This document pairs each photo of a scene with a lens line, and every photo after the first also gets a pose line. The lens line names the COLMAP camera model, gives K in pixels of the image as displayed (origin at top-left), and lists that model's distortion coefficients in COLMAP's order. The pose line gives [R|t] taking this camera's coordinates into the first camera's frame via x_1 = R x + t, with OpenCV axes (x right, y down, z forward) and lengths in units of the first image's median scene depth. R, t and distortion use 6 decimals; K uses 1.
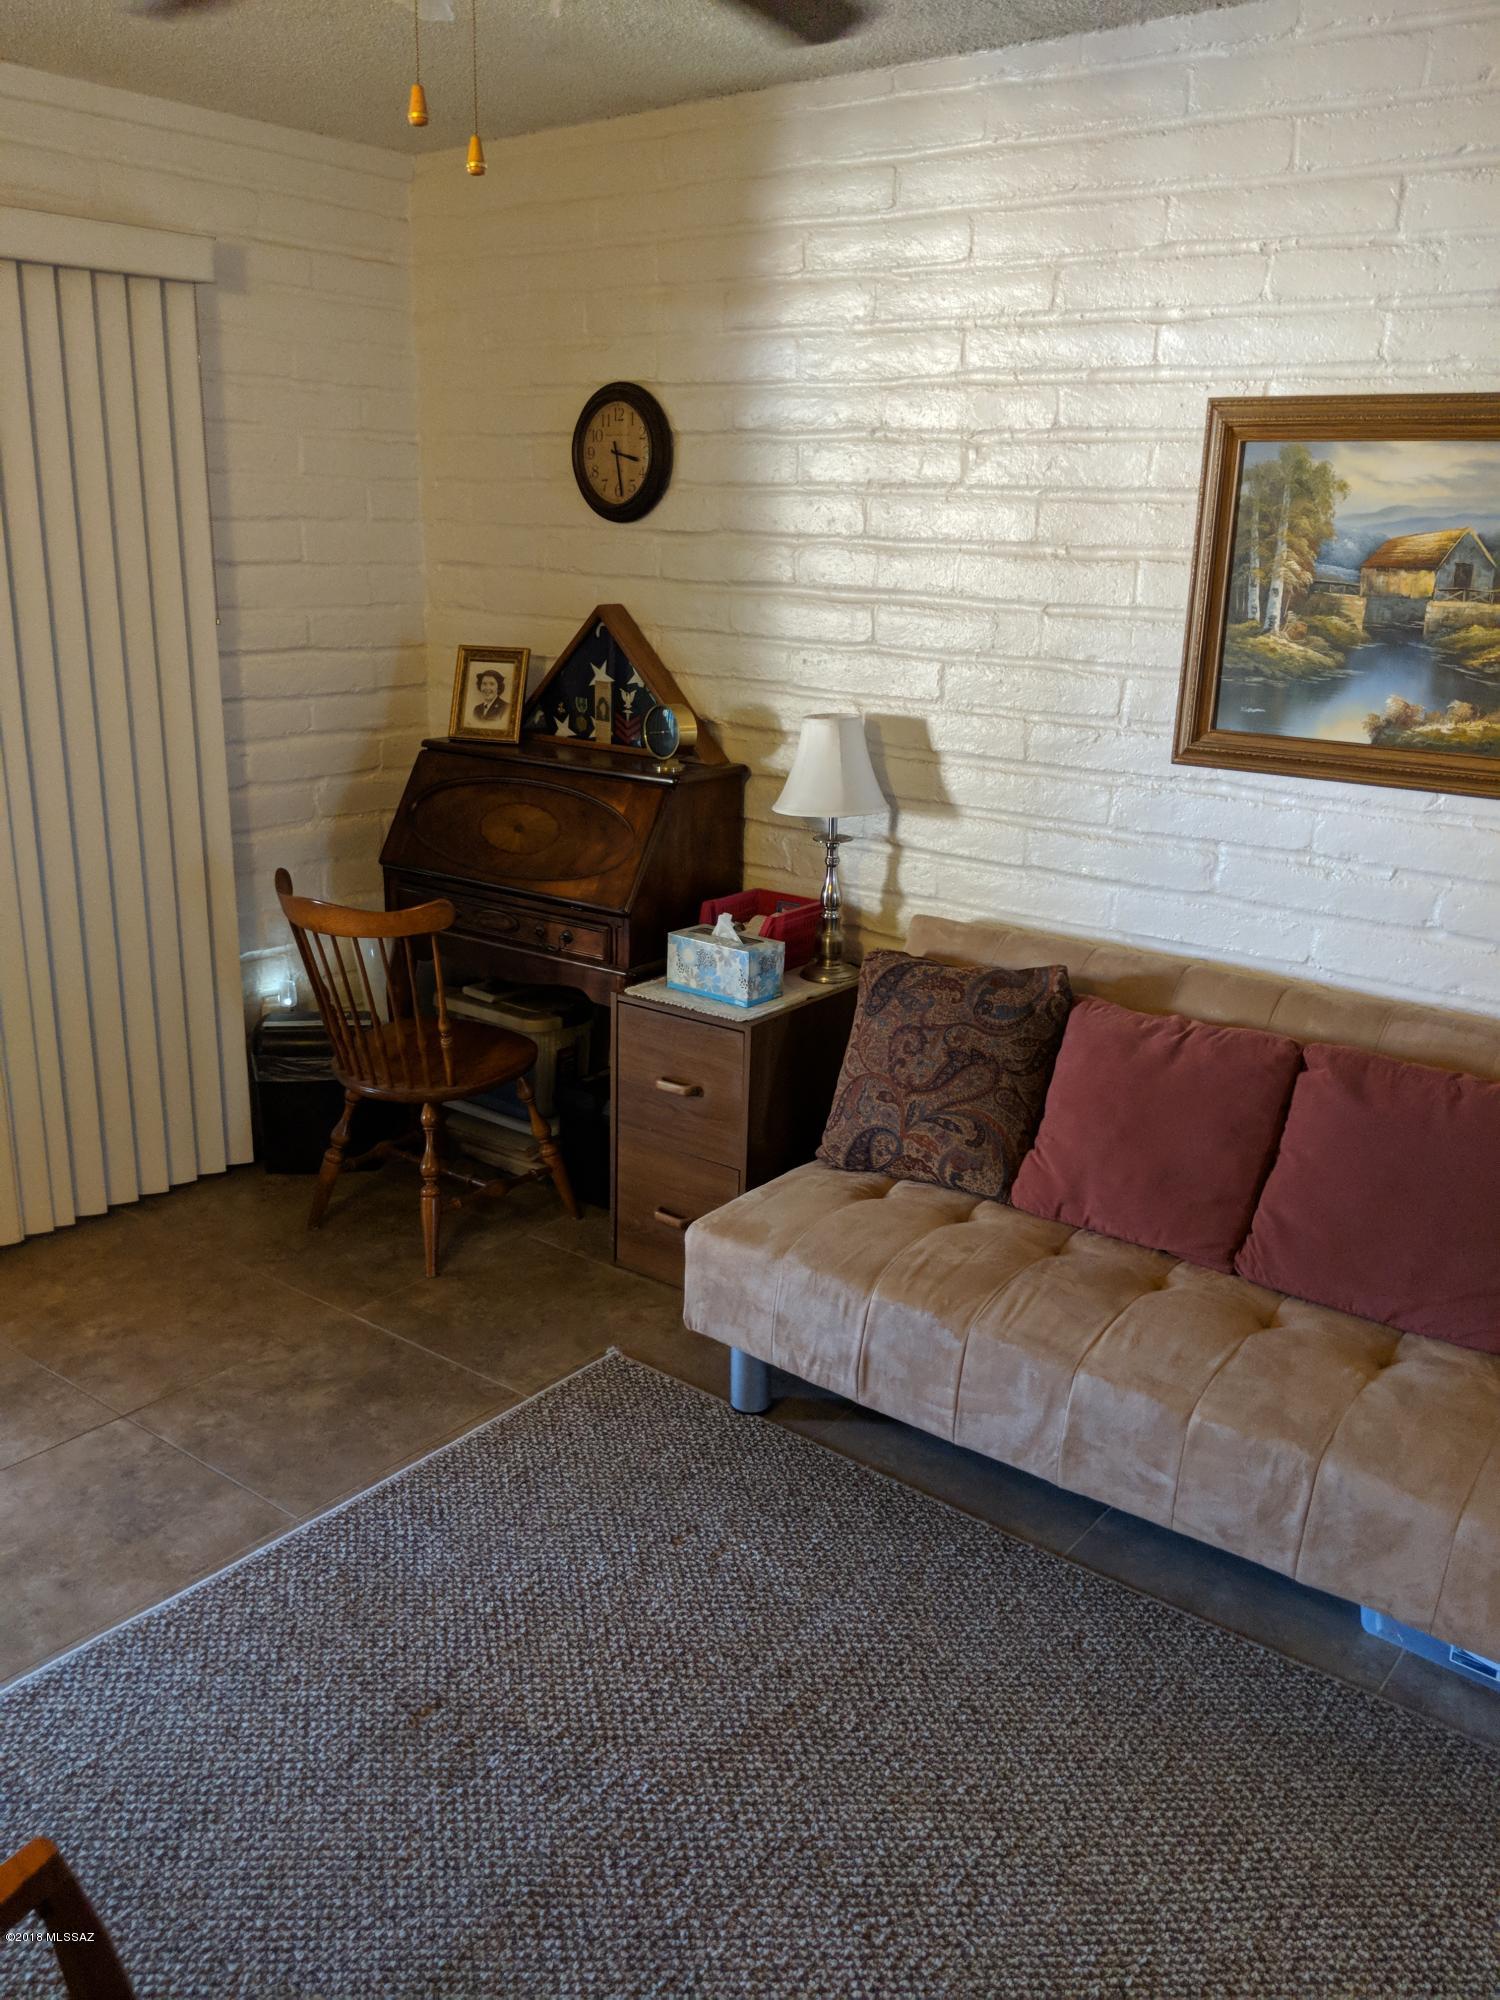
lens RADIAL K [[1602.0, 0, 747.6], [0, 1602.0, 1006.2], [0, 0, 1]] dist [0.075511, -0.130832]
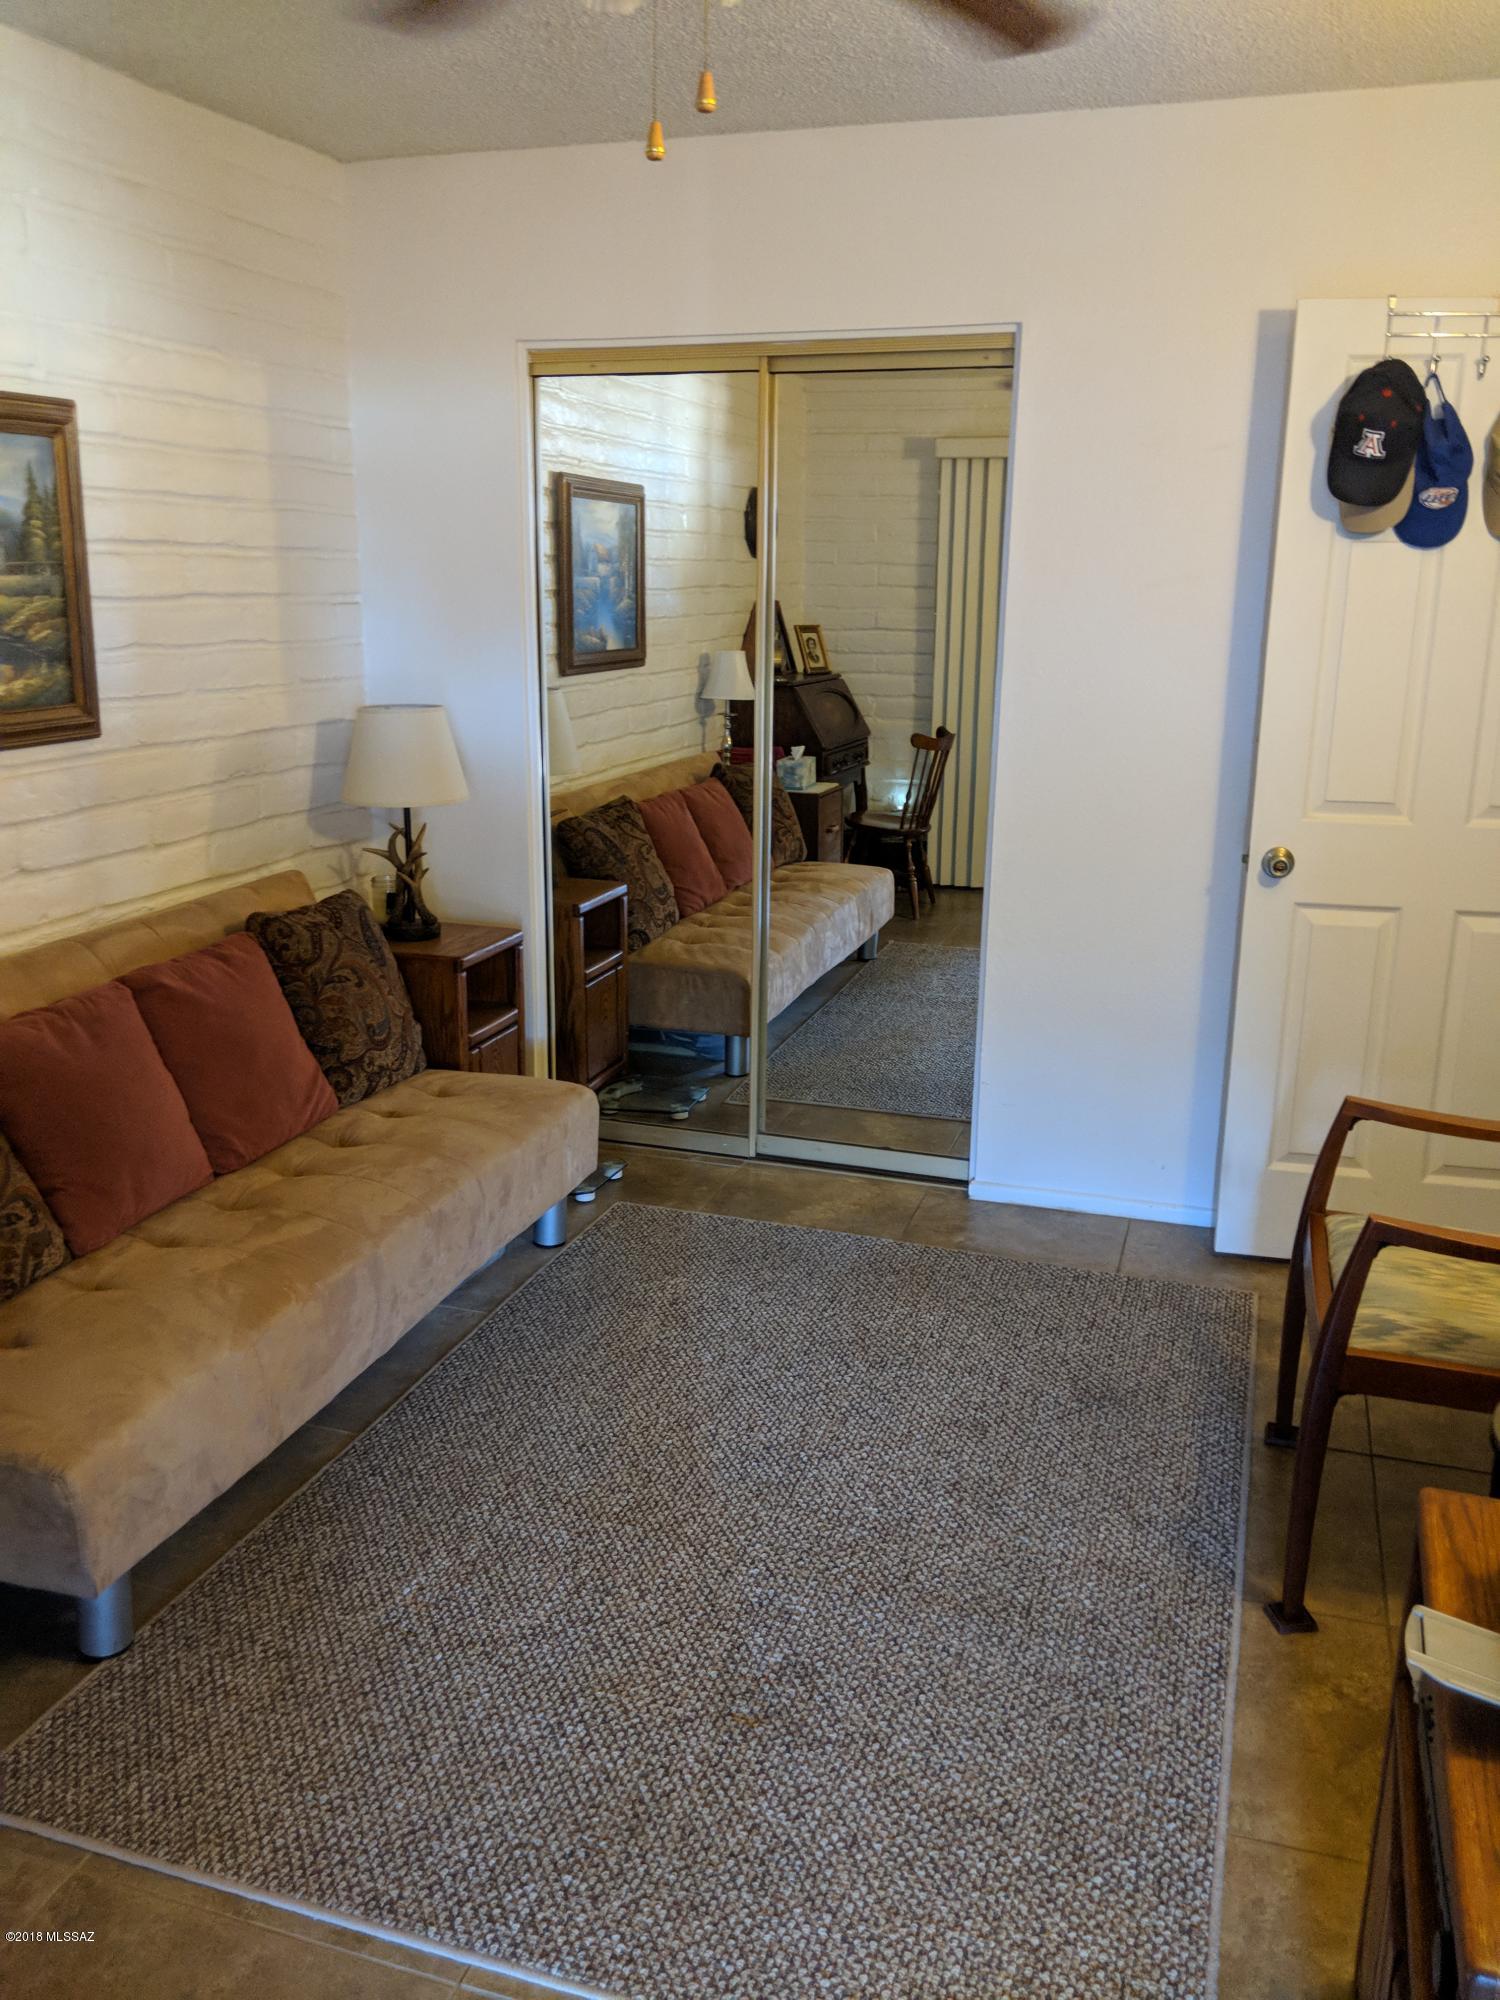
lens RADIAL K [[1602.0, 0, 752.1], [0, 1602.0, 997.7], [0, 0, 1]] dist [0.075511, -0.130832]
pose [[-0.349776, -0.267318, 0.897885, -1.063675], [0.230507, 0.904404, 0.359054, -0.351451], [-0.908033, 0.332557, -0.254720, 1.200819]]
